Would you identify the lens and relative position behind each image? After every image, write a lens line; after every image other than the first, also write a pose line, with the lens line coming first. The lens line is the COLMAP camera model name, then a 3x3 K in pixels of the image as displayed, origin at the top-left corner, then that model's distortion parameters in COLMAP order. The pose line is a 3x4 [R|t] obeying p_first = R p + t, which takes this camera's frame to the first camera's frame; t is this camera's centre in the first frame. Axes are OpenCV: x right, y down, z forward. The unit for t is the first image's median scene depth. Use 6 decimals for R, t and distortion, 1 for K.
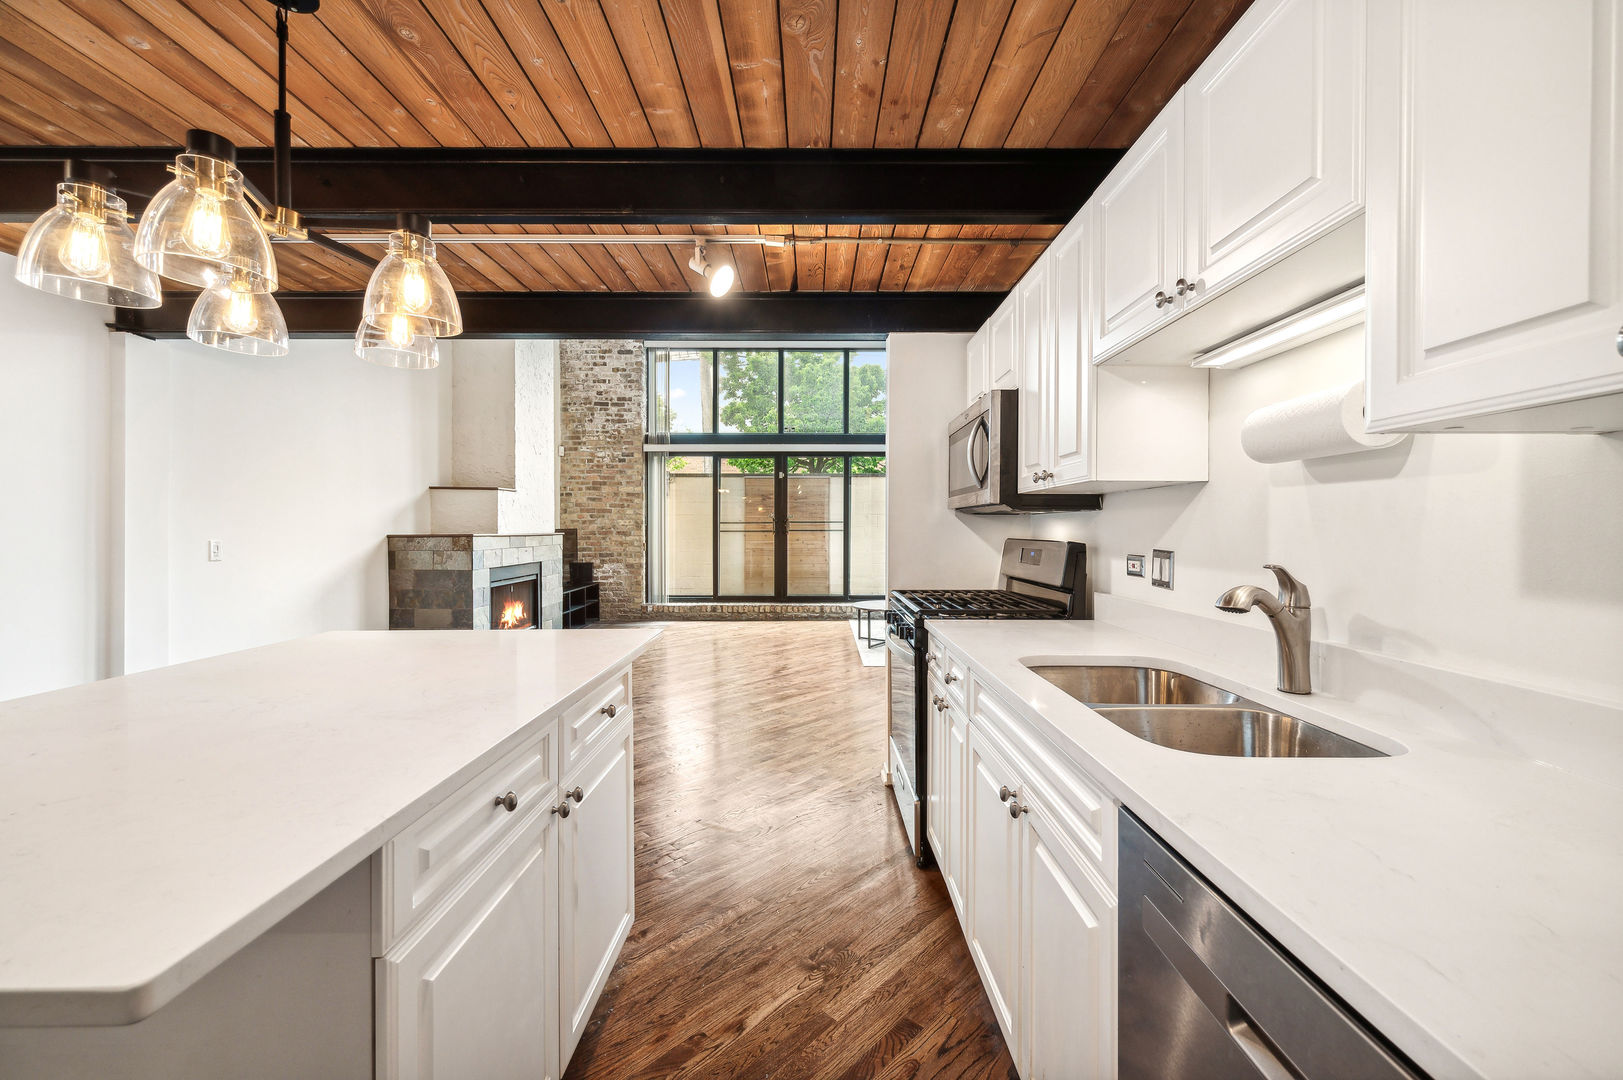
lens RADIAL K [[640.0, 0, 813.2], [0, 640.0, 533.4], [0, 0, 1]] dist [0.000320, -0.000256]
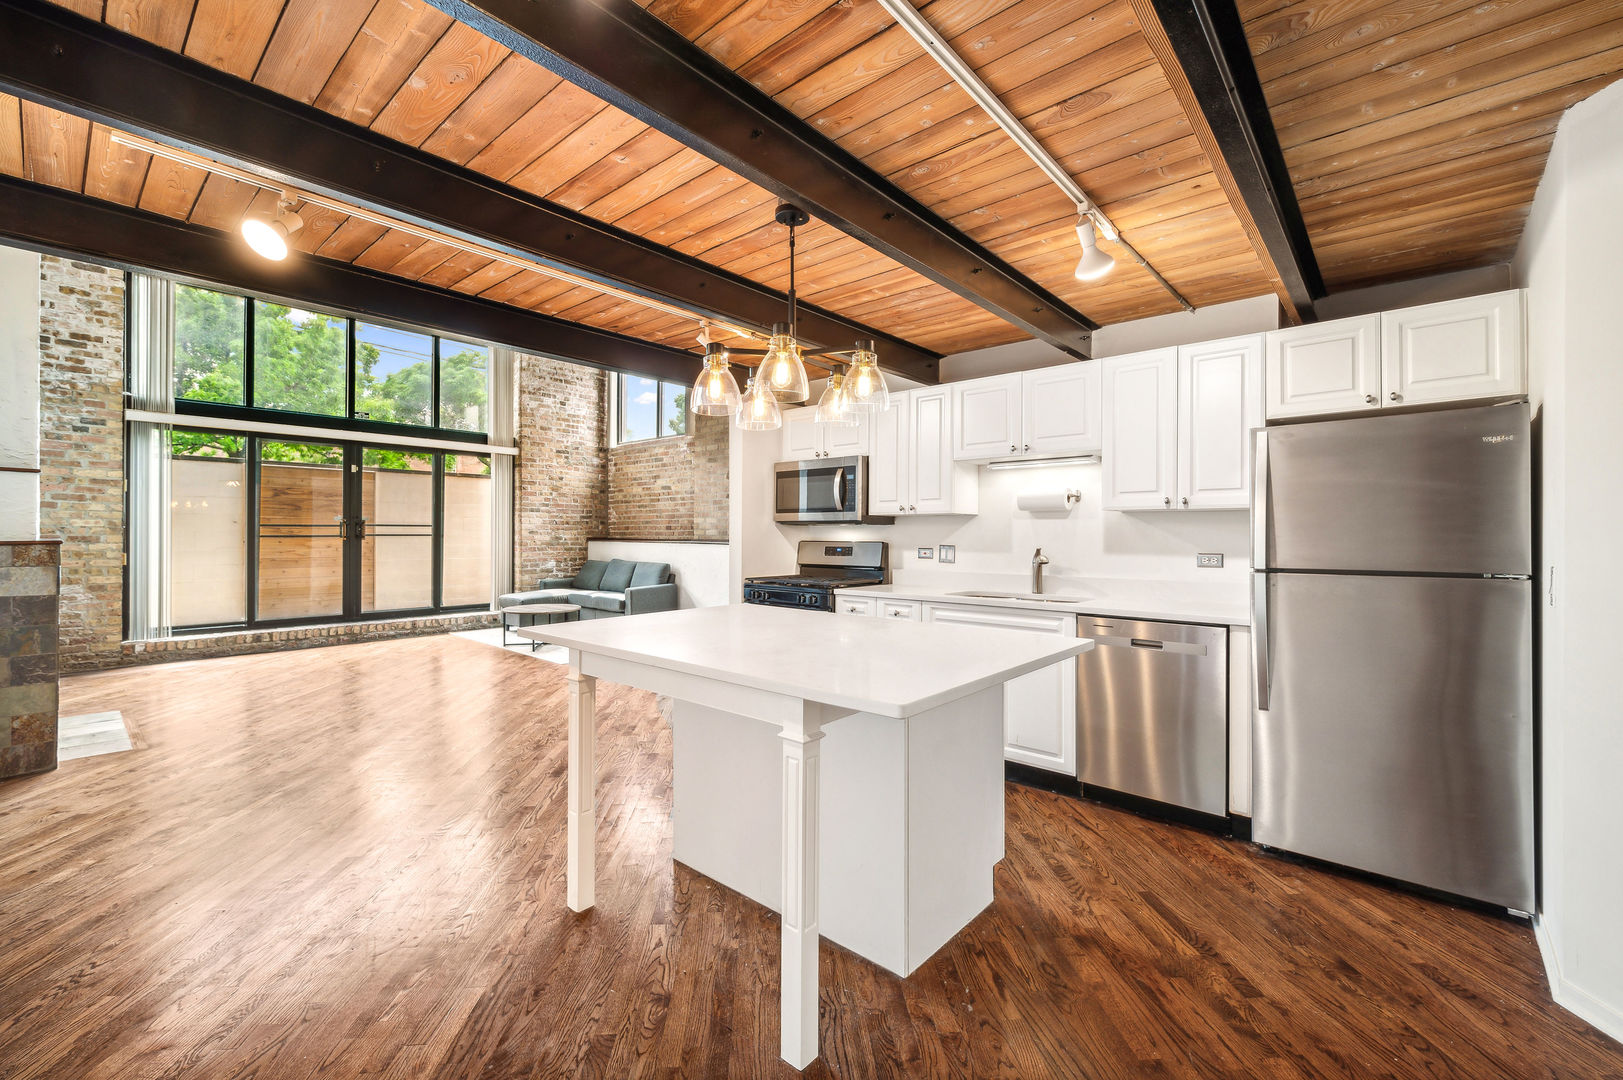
lens RADIAL K [[678.4, 0, 819.2], [0, 678.4, 534.1], [0, 0, 1]] dist [-0.002060, 0.000112]
pose [[0.654993, 0.001942, 0.755633, -0.327012], [0.002677, 0.999984, -0.004890, 0.000045], [-0.755631, 0.005226, 0.654977, -0.035417]]
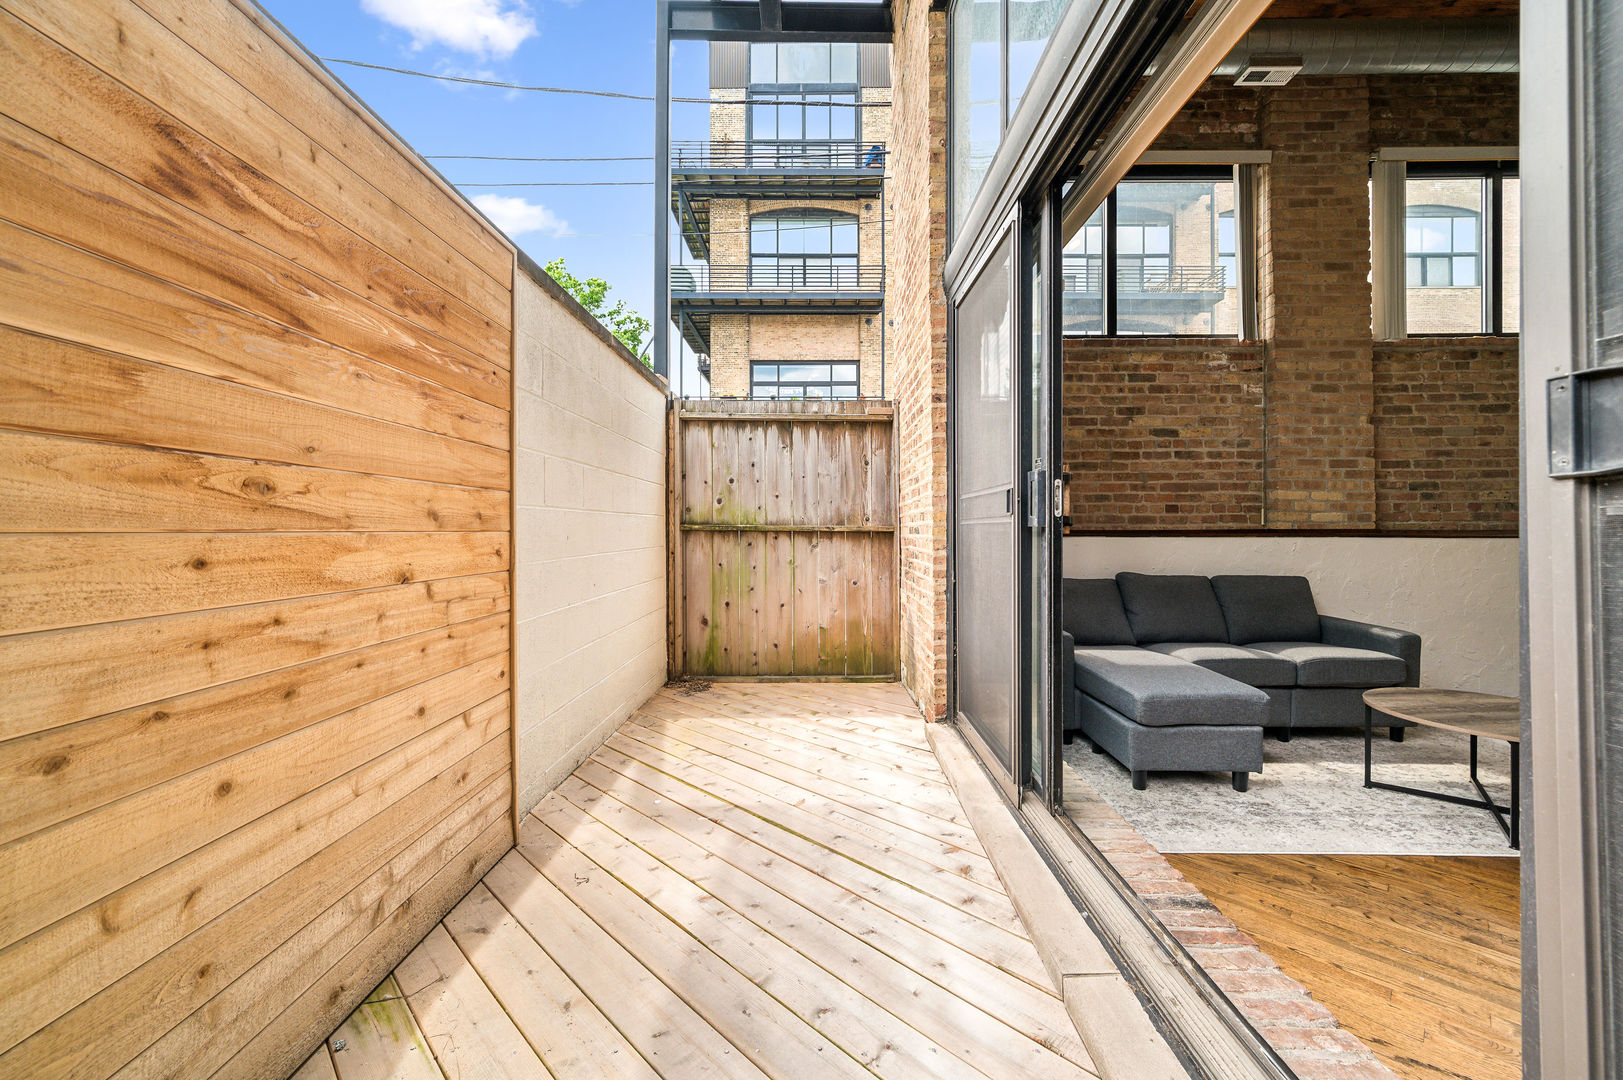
lens RADIAL K [[640.0, 0, 811.2], [0, 640.0, 528.4], [0, 0, 1]] dist [0.000320, -0.000256]
pose [[0.003770, 0.001861, 0.999991, -0.212070], [0.008889, 0.999959, -0.001894, -0.000602], [-0.999953, 0.008896, 0.003753, 1.121572]]
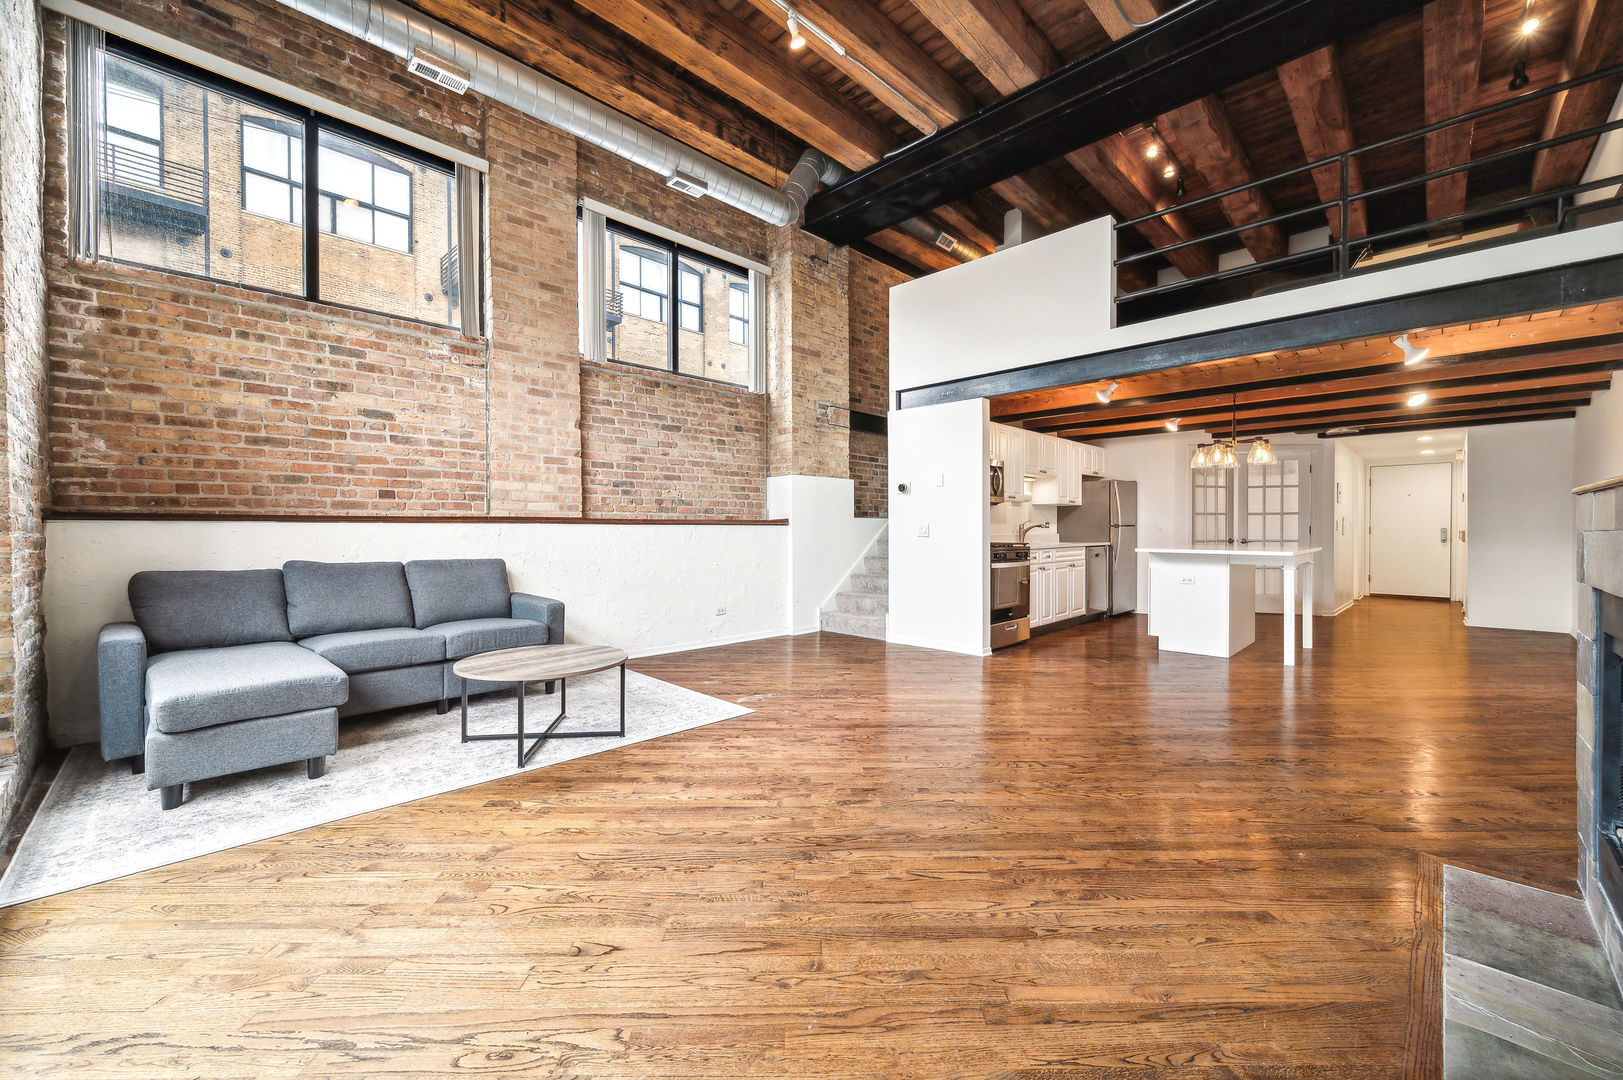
lens RADIAL K [[640.0, 0, 814.3], [0, 640.0, 537.1], [0, 0, 1]] dist [0.000320, -0.000256]
pose [[-0.717683, -0.006787, 0.696337, -0.281337], [0.007934, 0.999808, 0.017923, 0.012167], [-0.696325, 0.018388, -0.717491, 0.956242]]
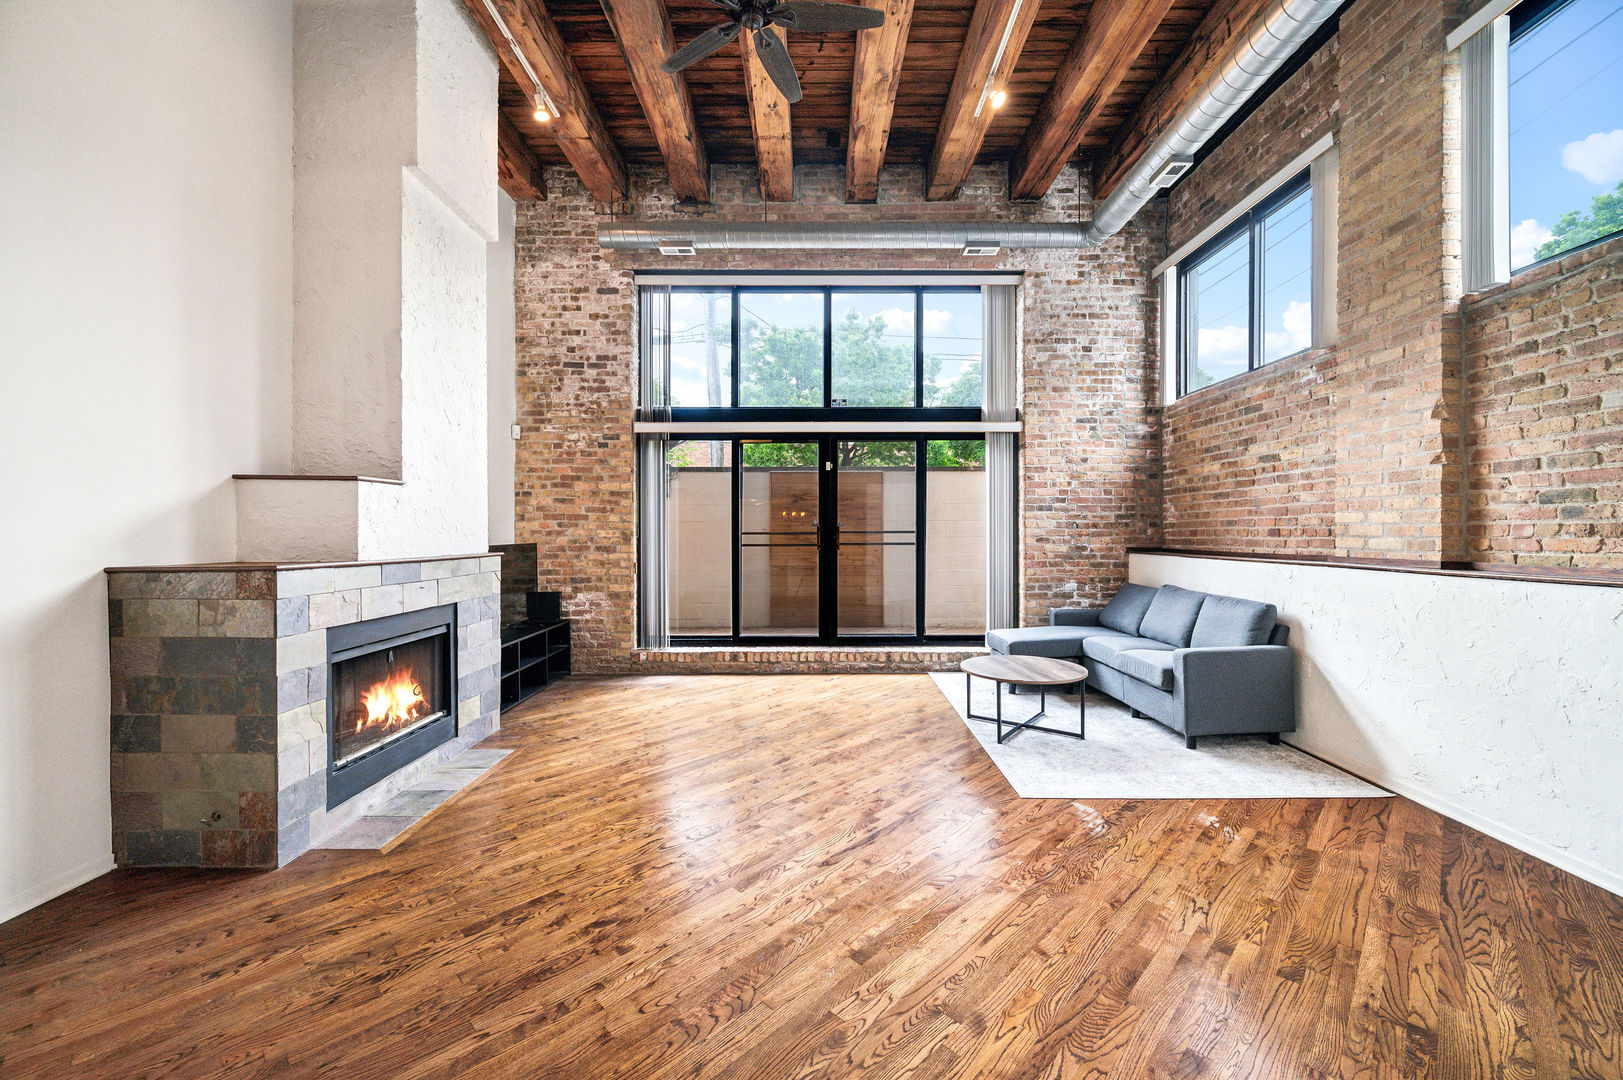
lens RADIAL K [[640.0, 0, 814.9], [0, 640.0, 533.2], [0, 0, 1]] dist [0.000320, -0.000256]
pose [[0.999998, -0.002116, 0.000635, -0.067201], [0.002121, 0.999967, -0.007793, -0.011494], [-0.000619, 0.007794, 0.999969, 0.299058]]
